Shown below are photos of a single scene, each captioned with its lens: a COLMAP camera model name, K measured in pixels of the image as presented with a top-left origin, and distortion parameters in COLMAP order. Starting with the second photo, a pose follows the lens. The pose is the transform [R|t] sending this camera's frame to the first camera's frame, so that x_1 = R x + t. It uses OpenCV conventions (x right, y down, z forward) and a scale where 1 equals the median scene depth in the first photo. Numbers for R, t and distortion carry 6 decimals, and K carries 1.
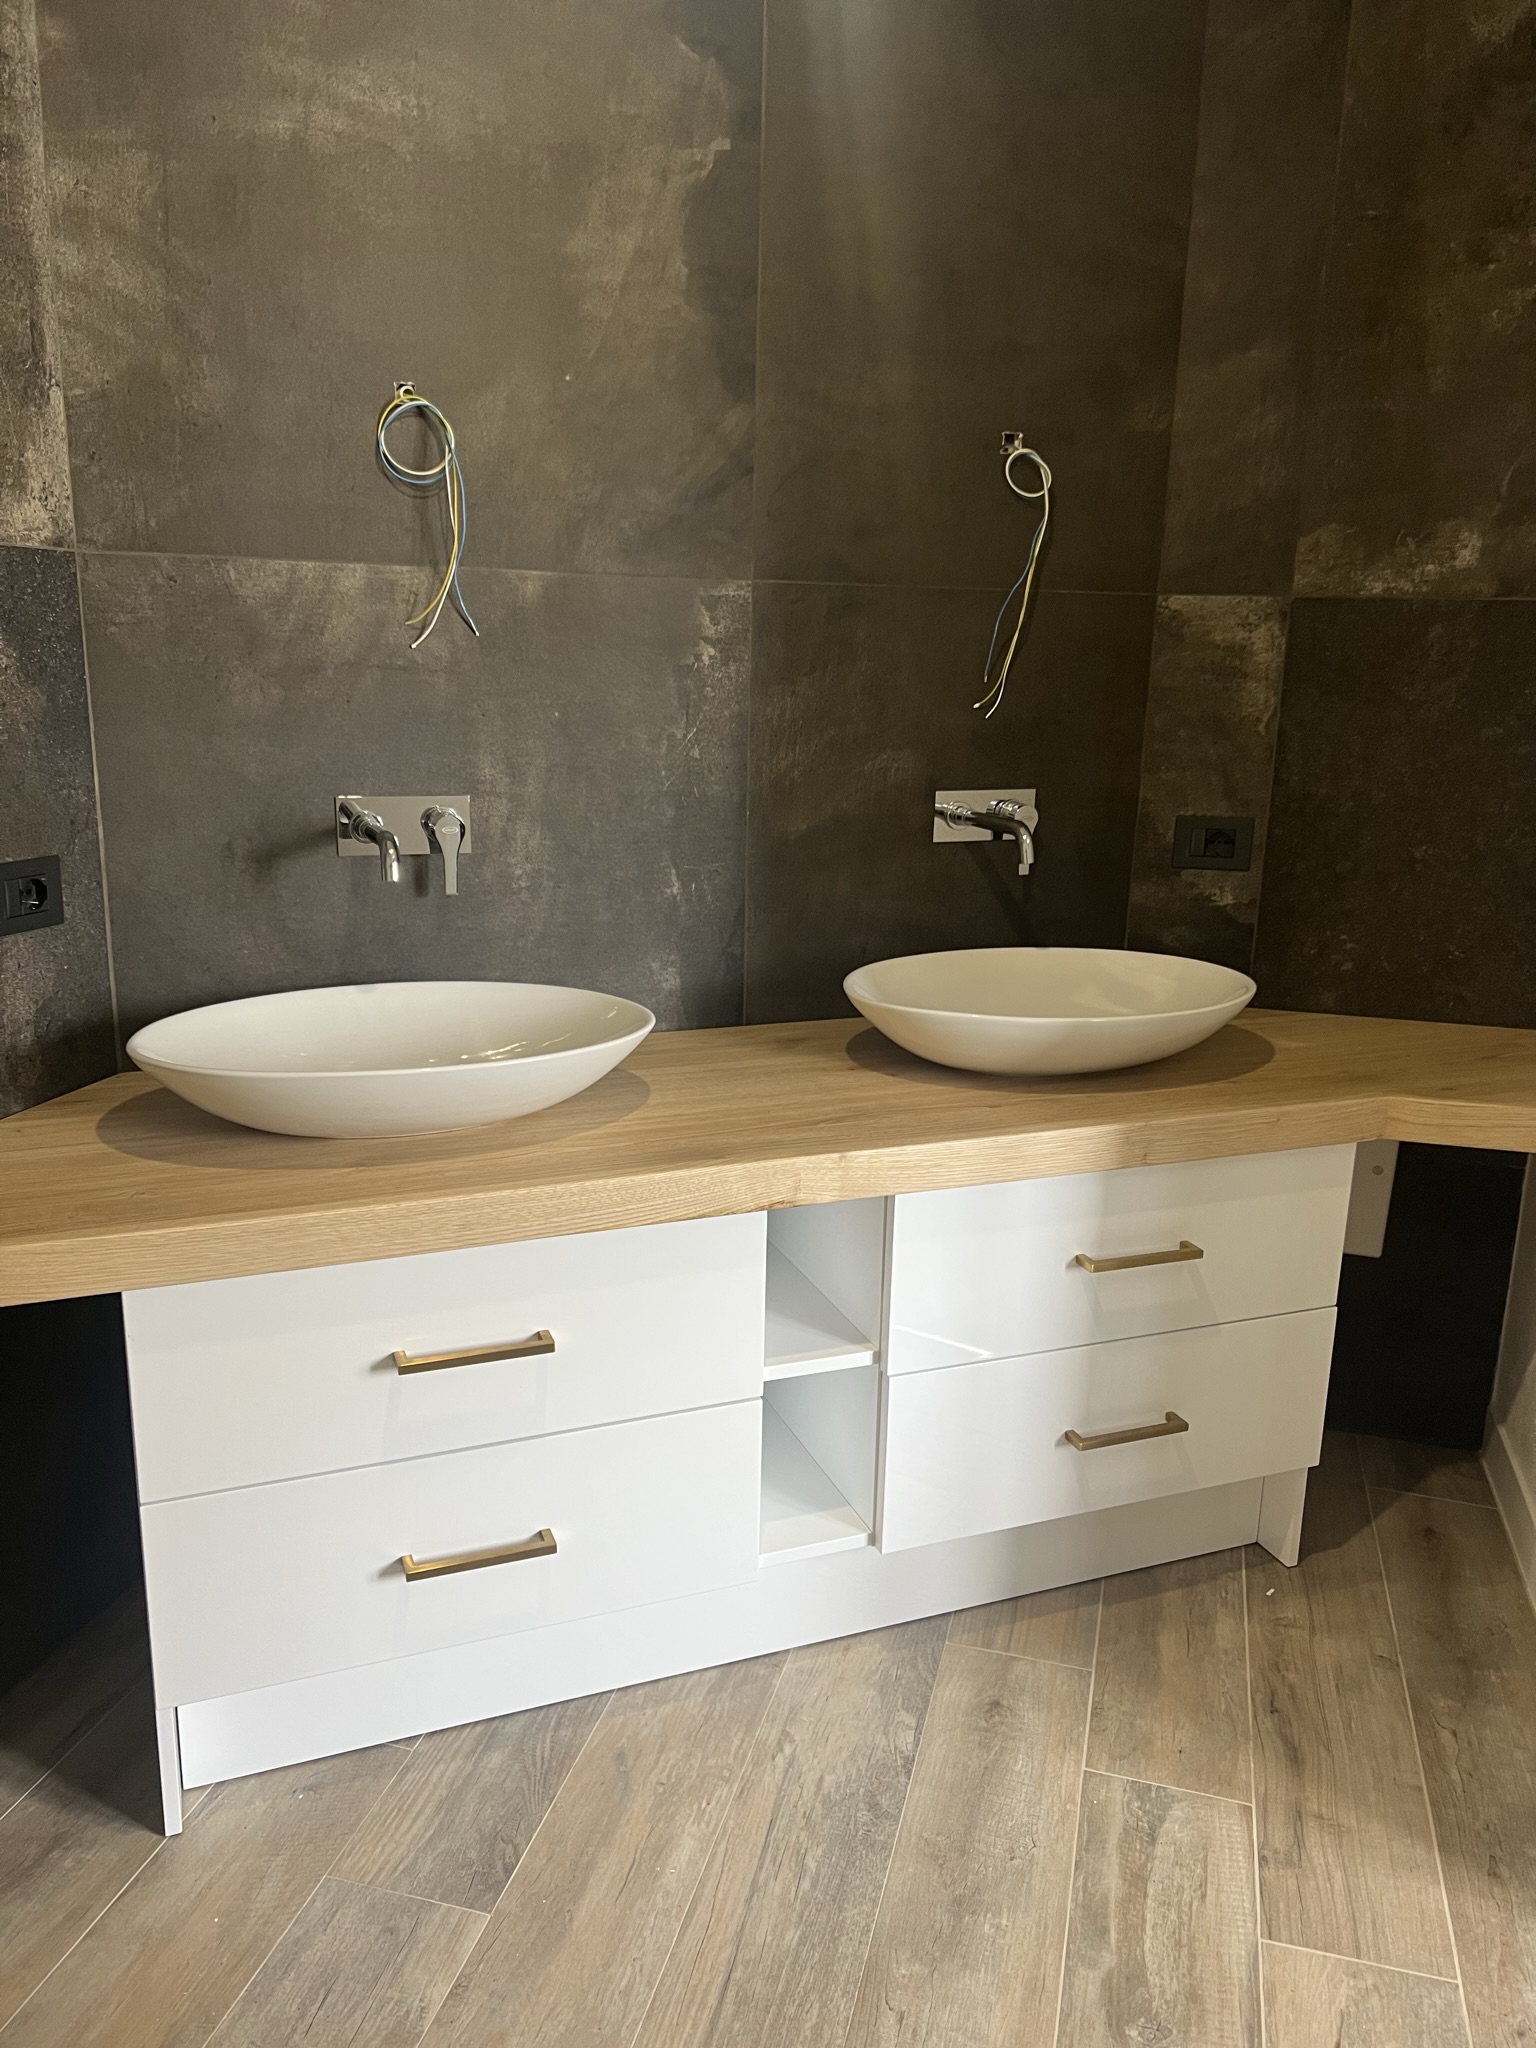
lens RADIAL K [[1535.8, 0, 768.0], [0, 1535.8, 1024.0], [0, 0, 1]] dist [0.085814, -0.107817]
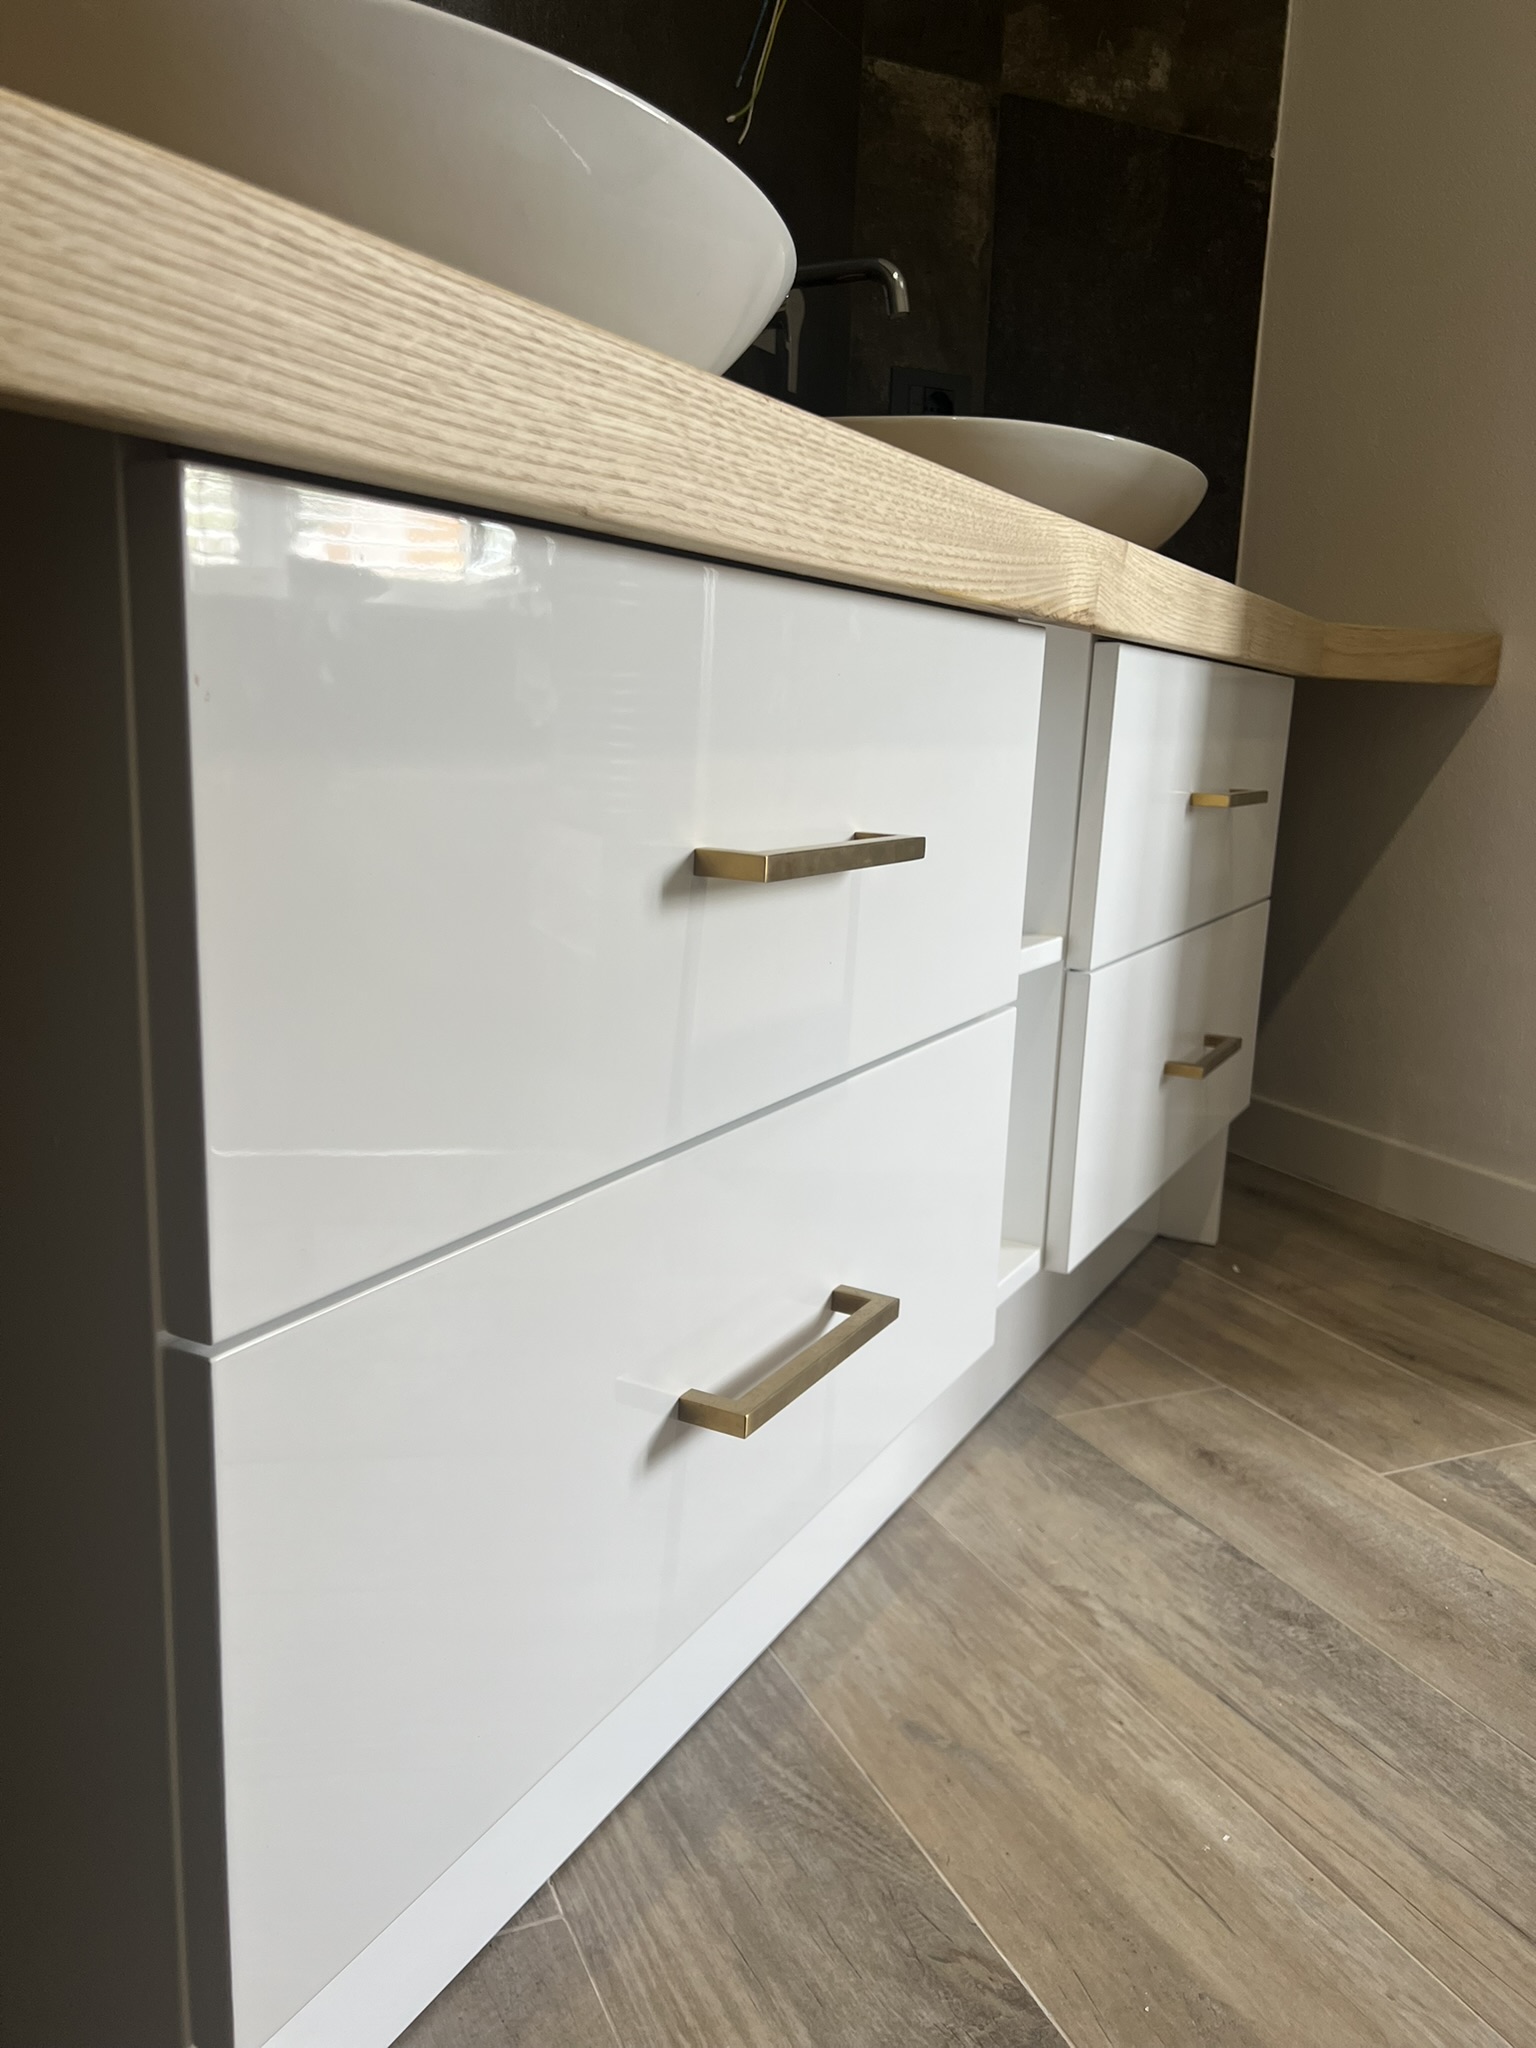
lens RADIAL K [[1547.2, 0, 771.1], [0, 1547.2, 1024.6], [0, 0, 1]] dist [0.053686, -0.059956]
pose [[0.760314, -0.120540, 0.638273, -0.365268], [0.139072, 0.990053, 0.021311, 0.190075], [-0.634493, 0.072563, 0.769515, 0.525499]]
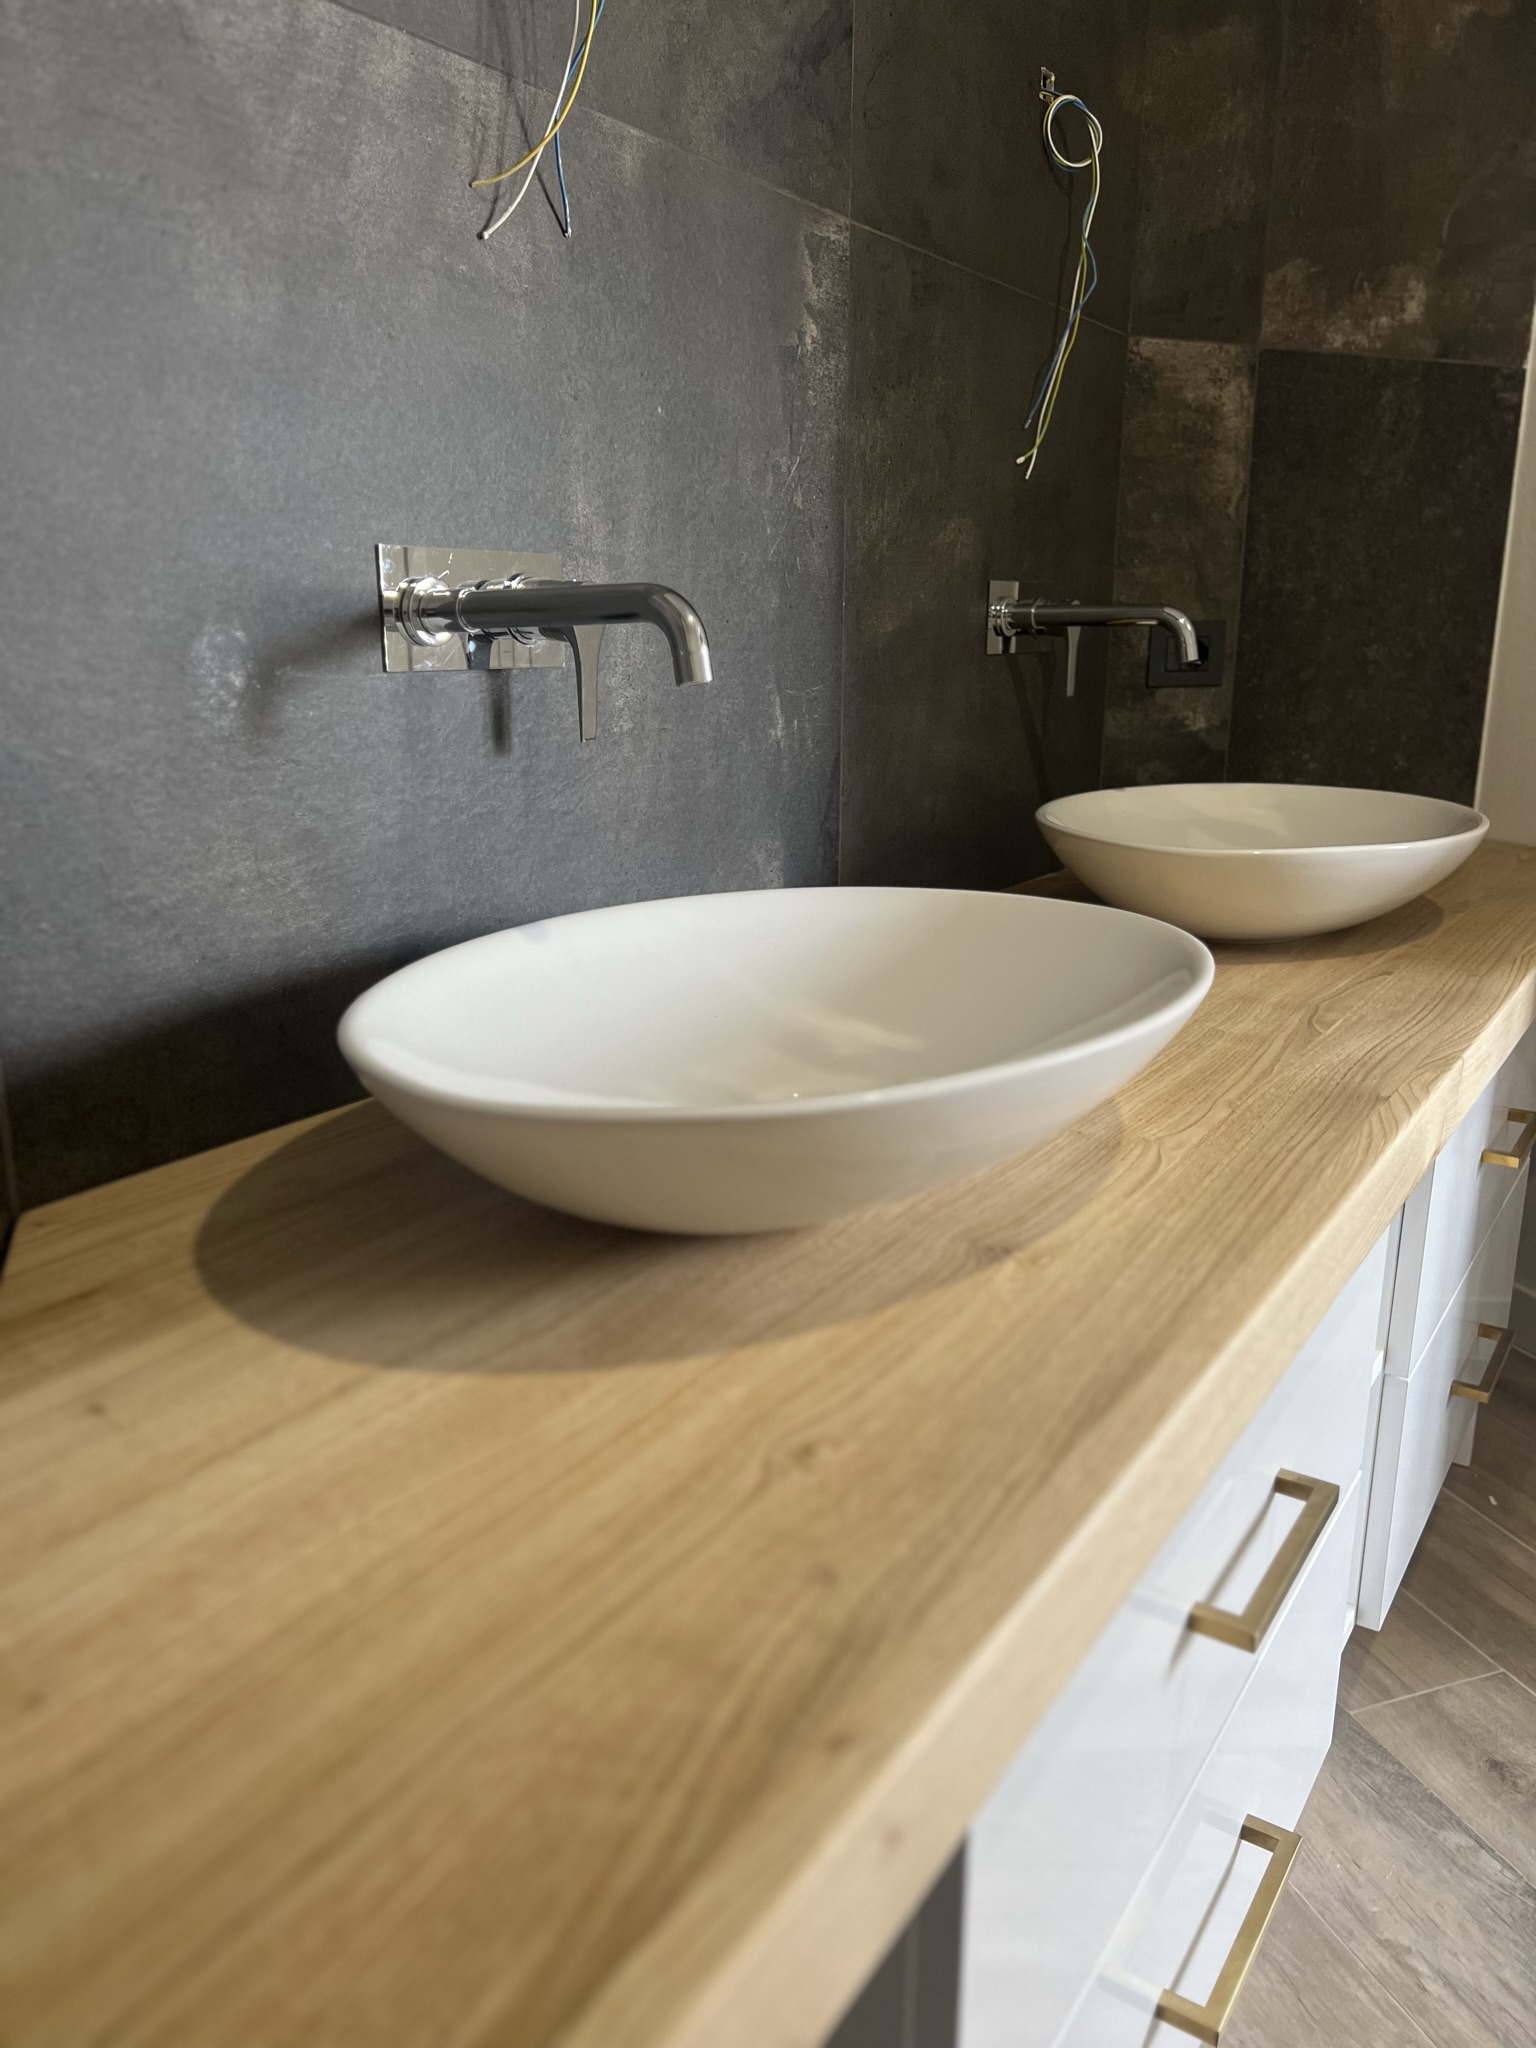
lens RADIAL K [[1547.2, 0, 771.1], [0, 1547.2, 1024.6], [0, 0, 1]] dist [0.053686, -0.059956]
pose [[0.809953, -0.165516, 0.562654, -0.445939], [0.154660, 0.985672, 0.067319, -0.014111], [-0.565735, 0.032495, 0.823947, 0.509713]]
